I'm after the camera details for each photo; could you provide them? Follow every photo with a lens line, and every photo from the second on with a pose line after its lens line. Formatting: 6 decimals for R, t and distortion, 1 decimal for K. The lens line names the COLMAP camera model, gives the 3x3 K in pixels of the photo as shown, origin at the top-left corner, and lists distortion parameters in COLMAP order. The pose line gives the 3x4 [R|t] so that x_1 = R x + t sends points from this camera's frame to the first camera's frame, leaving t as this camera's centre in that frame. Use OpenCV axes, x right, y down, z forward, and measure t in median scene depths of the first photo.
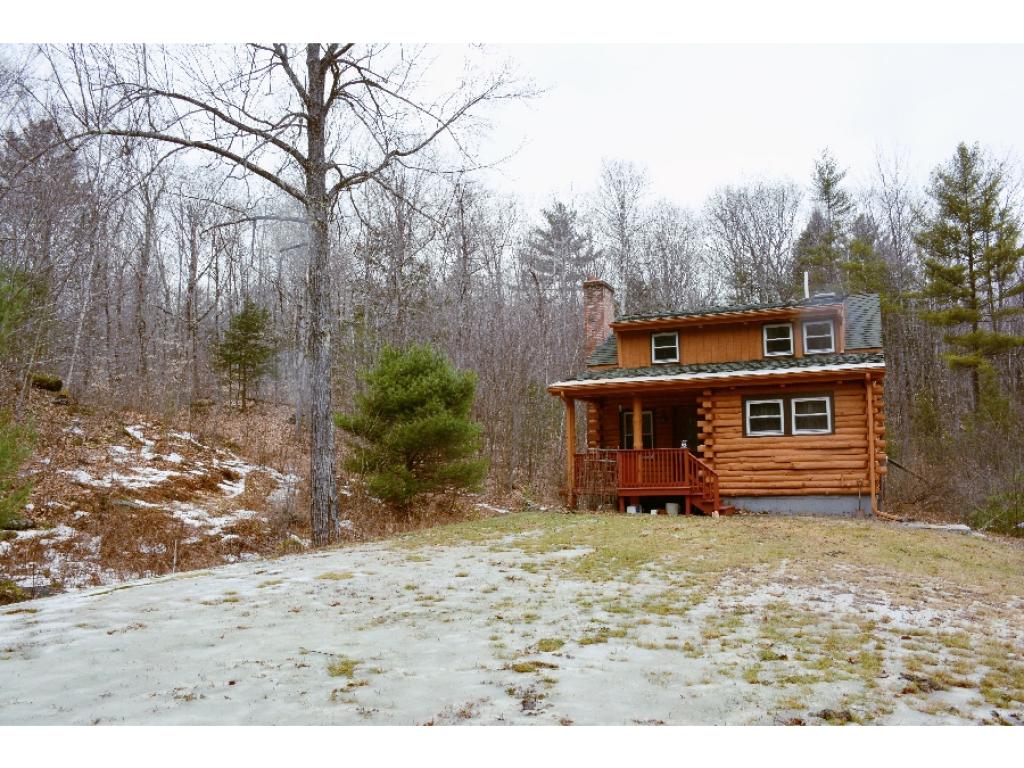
lens RADIAL K [[803.2, 0, 503.4], [0, 803.2, 398.0], [0, 0, 1]] dist [-0.150368, 0.115741]
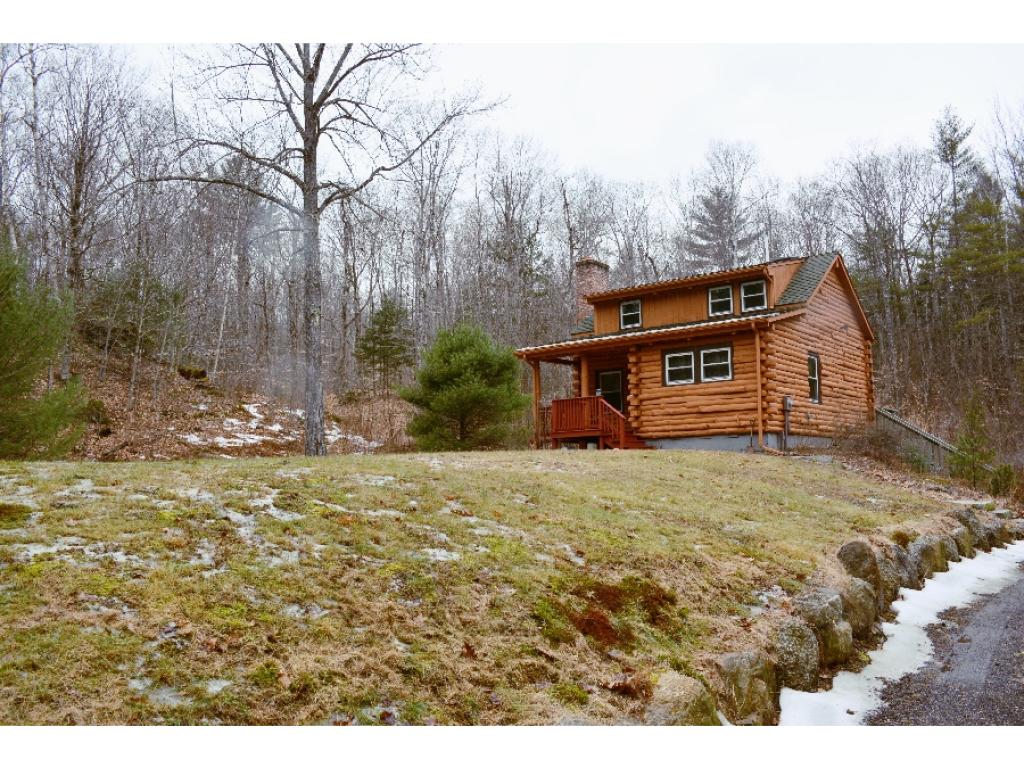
lens RADIAL K [[803.2, 0, 503.4], [0, 803.2, 398.0], [0, 0, 1]] dist [-0.150368, 0.115741]
pose [[0.965182, -0.027493, -0.260132, 0.379139], [0.029183, 0.999571, 0.002635, 0.056070], [0.259948, -0.010135, 0.965570, -0.167228]]
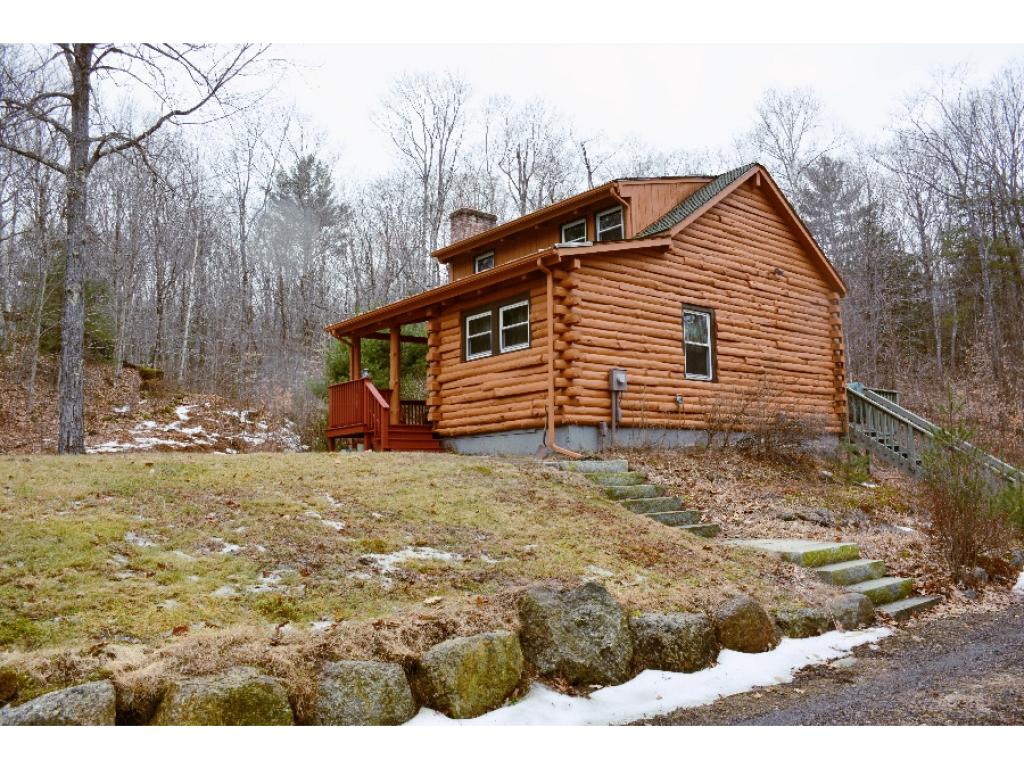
lens RADIAL K [[803.2, 0, 503.4], [0, 803.2, 398.0], [0, 0, 1]] dist [-0.150368, 0.115741]
pose [[0.899476, -0.050476, -0.434046, 0.692900], [0.052597, 0.998590, -0.007130, 0.093363], [0.433794, -0.016416, 0.900862, 0.281123]]
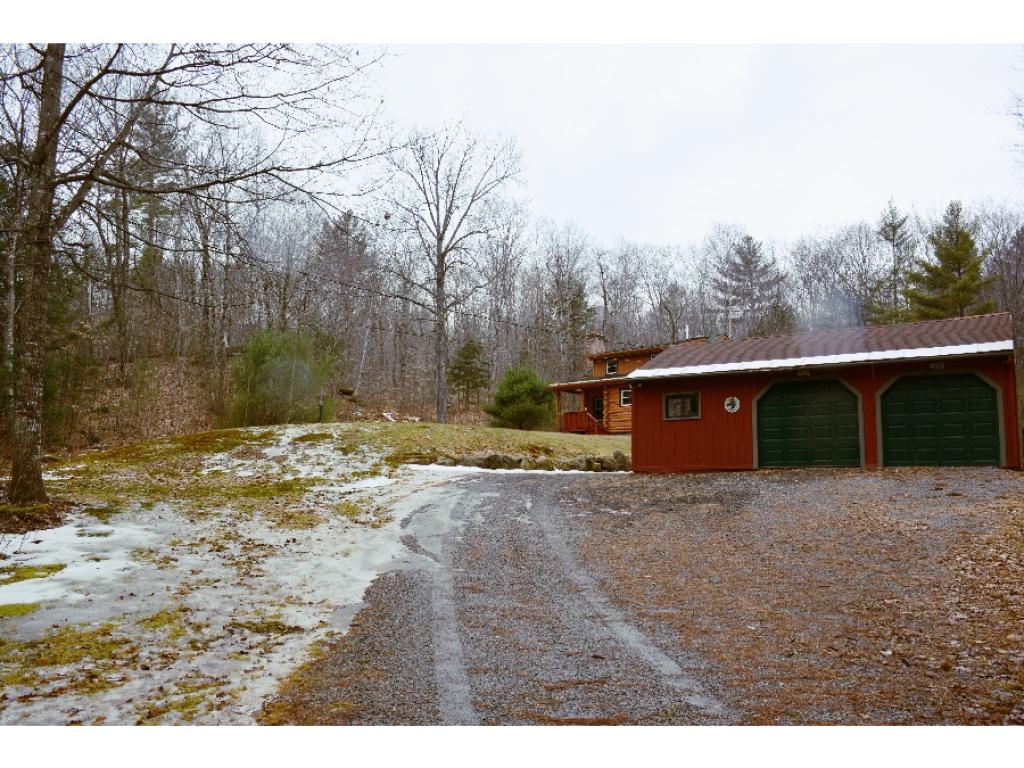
lens RADIAL K [[803.2, 0, 503.4], [0, 803.2, 398.0], [0, 0, 1]] dist [-0.150368, 0.115741]
pose [[0.939977, -0.014712, -0.340921, 0.762573], [0.008849, 0.999785, -0.018747, 0.063735], [0.341124, 0.014605, 0.939905, -1.228431]]
